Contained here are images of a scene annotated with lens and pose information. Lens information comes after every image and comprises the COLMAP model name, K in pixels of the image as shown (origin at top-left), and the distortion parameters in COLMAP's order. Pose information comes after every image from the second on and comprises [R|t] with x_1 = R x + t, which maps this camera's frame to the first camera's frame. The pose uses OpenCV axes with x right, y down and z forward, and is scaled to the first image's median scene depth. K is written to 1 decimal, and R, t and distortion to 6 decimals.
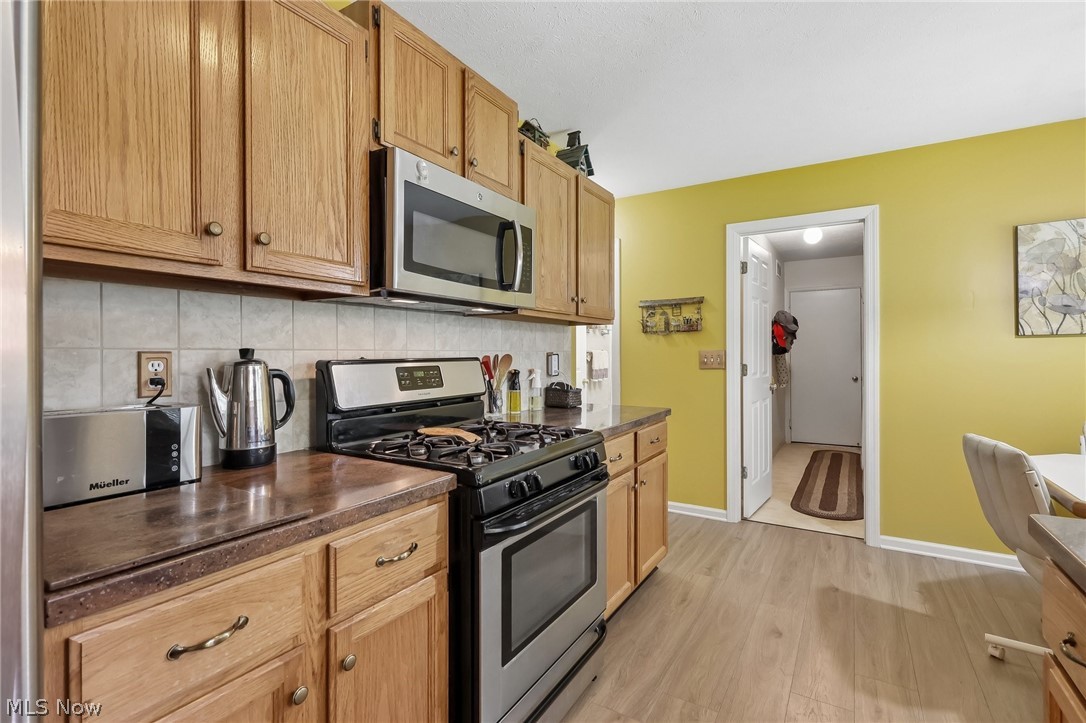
lens RADIAL K [[504.0, 0, 540.3], [0, 504.0, 356.5], [0, 0, 1]] dist [-0.004139, 0.001306]
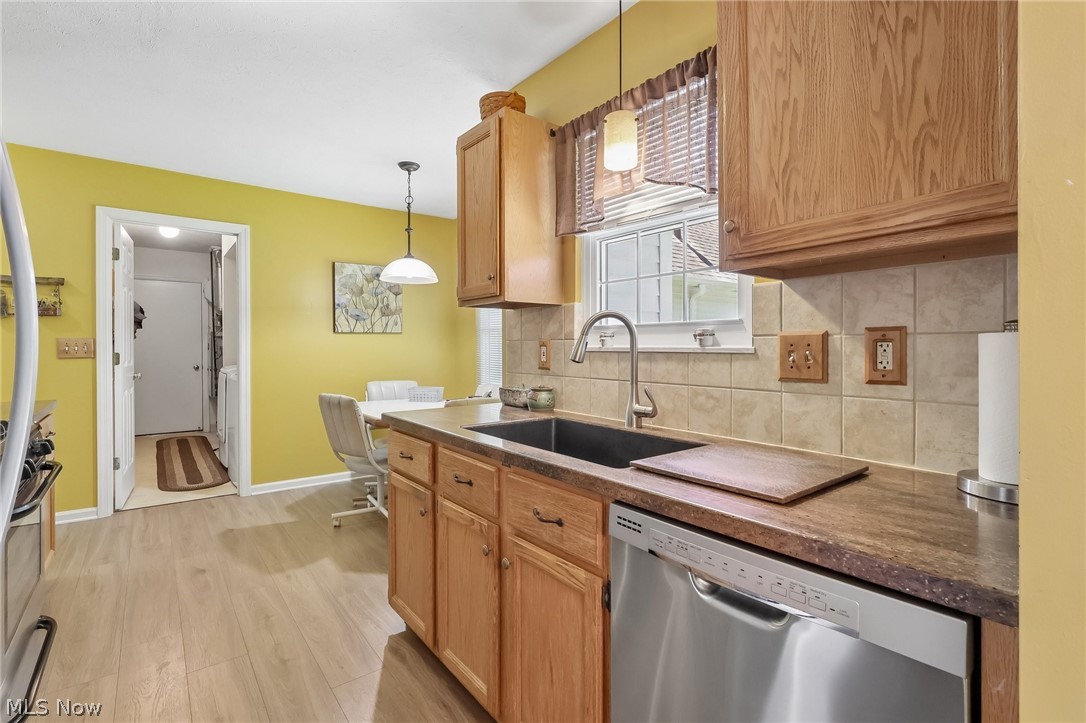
lens RADIAL K [[504.0, 0, 545.6], [0, 504.0, 350.4], [0, 0, 1]] dist [-0.004139, 0.001306]
pose [[0.342597, -0.002831, 0.939478, -0.301036], [-0.000880, 0.999994, 0.003335, 0.008889], [-0.939482, -0.001969, 0.342592, -0.155617]]
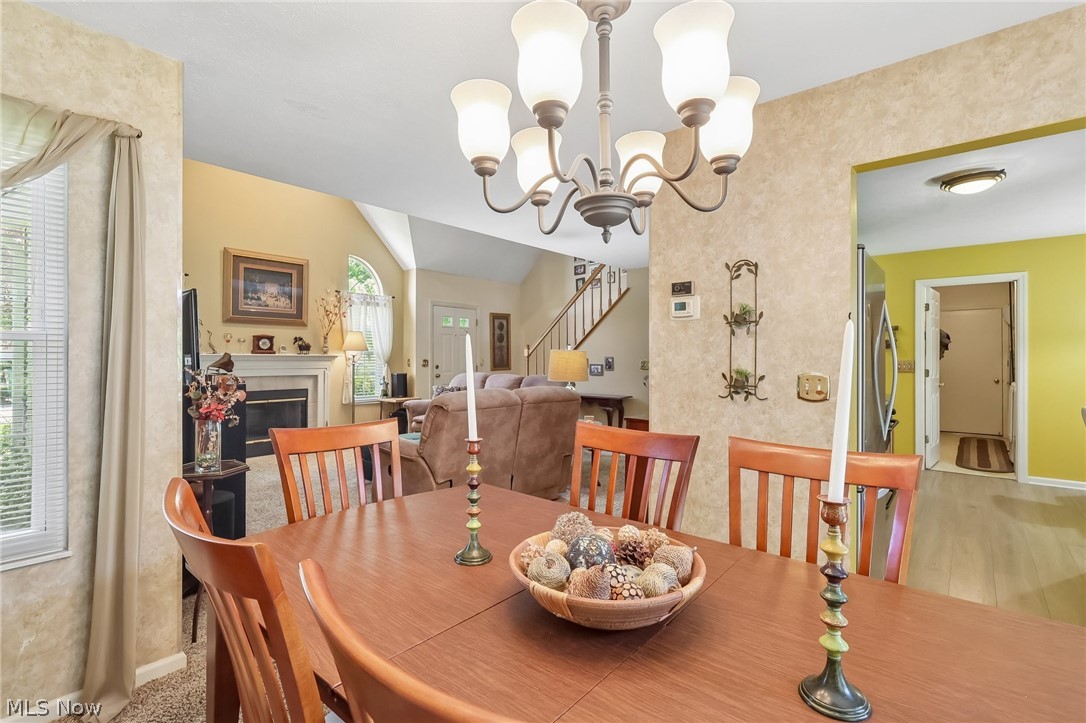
lens RADIAL K [[504.0, 0, 540.9], [0, 504.0, 358.3], [0, 0, 1]] dist [-0.004139, 0.001306]
pose [[0.988350, 0.002342, -0.152182, -0.709927], [-0.002379, 0.999997, -0.000056, -0.021074], [0.152181, 0.000418, 0.988352, -0.944966]]
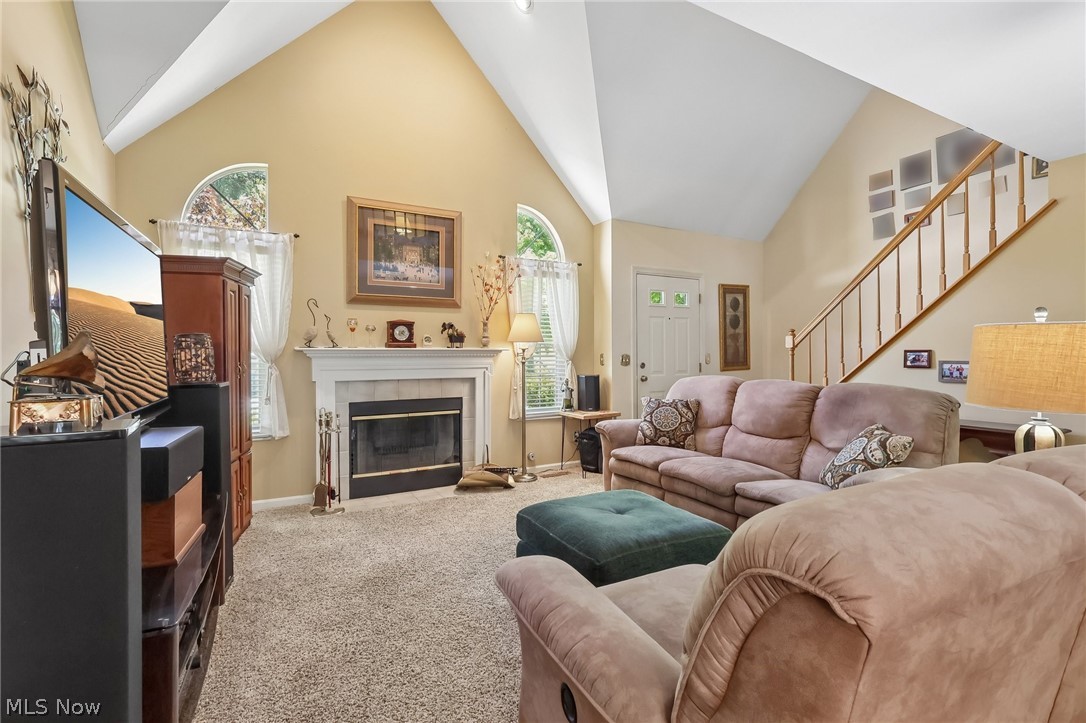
lens RADIAL K [[504.0, 0, 541.4], [0, 504.0, 357.7], [0, 0, 1]] dist [-0.004139, 0.001306]
pose [[0.870581, 0.001709, -0.492022, -1.130693], [0.003146, 0.999954, 0.009040, -0.018950], [0.492015, -0.009418, 0.870536, -0.043018]]
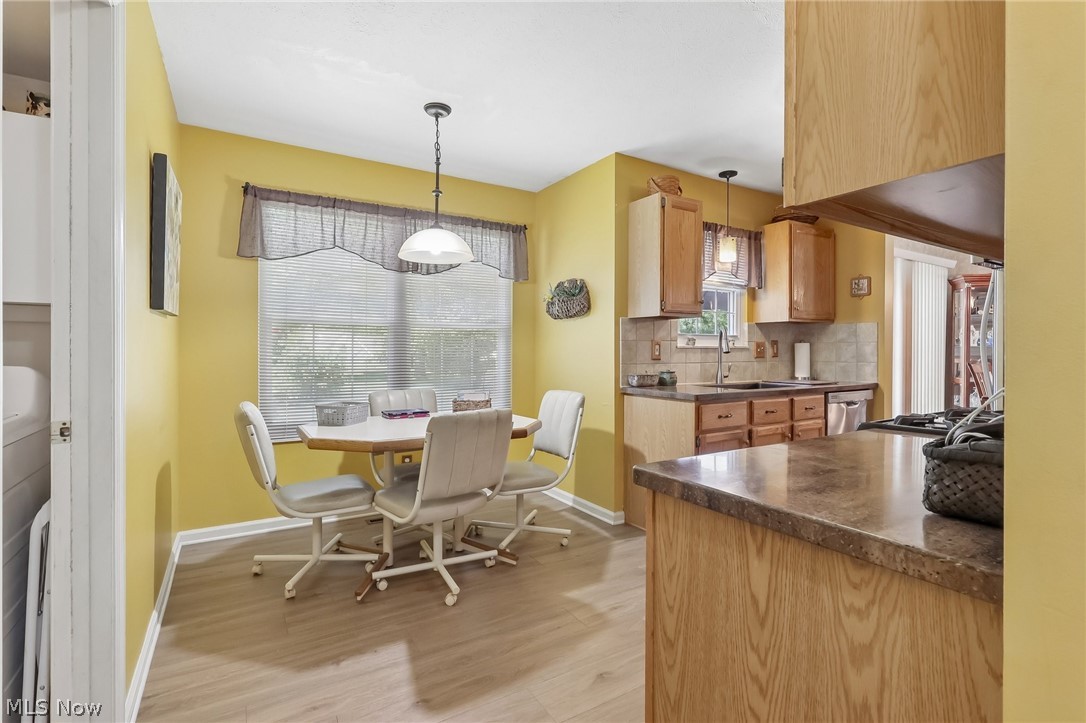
lens RADIAL K [[504.0, 0, 542.8], [0, 504.0, 349.7], [0, 0, 1]] dist [-0.004139, 0.001306]
pose [[-0.893268, -0.001252, 0.449523, 0.151454], [-0.000306, 0.999998, 0.002177, 0.014057], [-0.449525, 0.001807, -0.893266, 1.388149]]
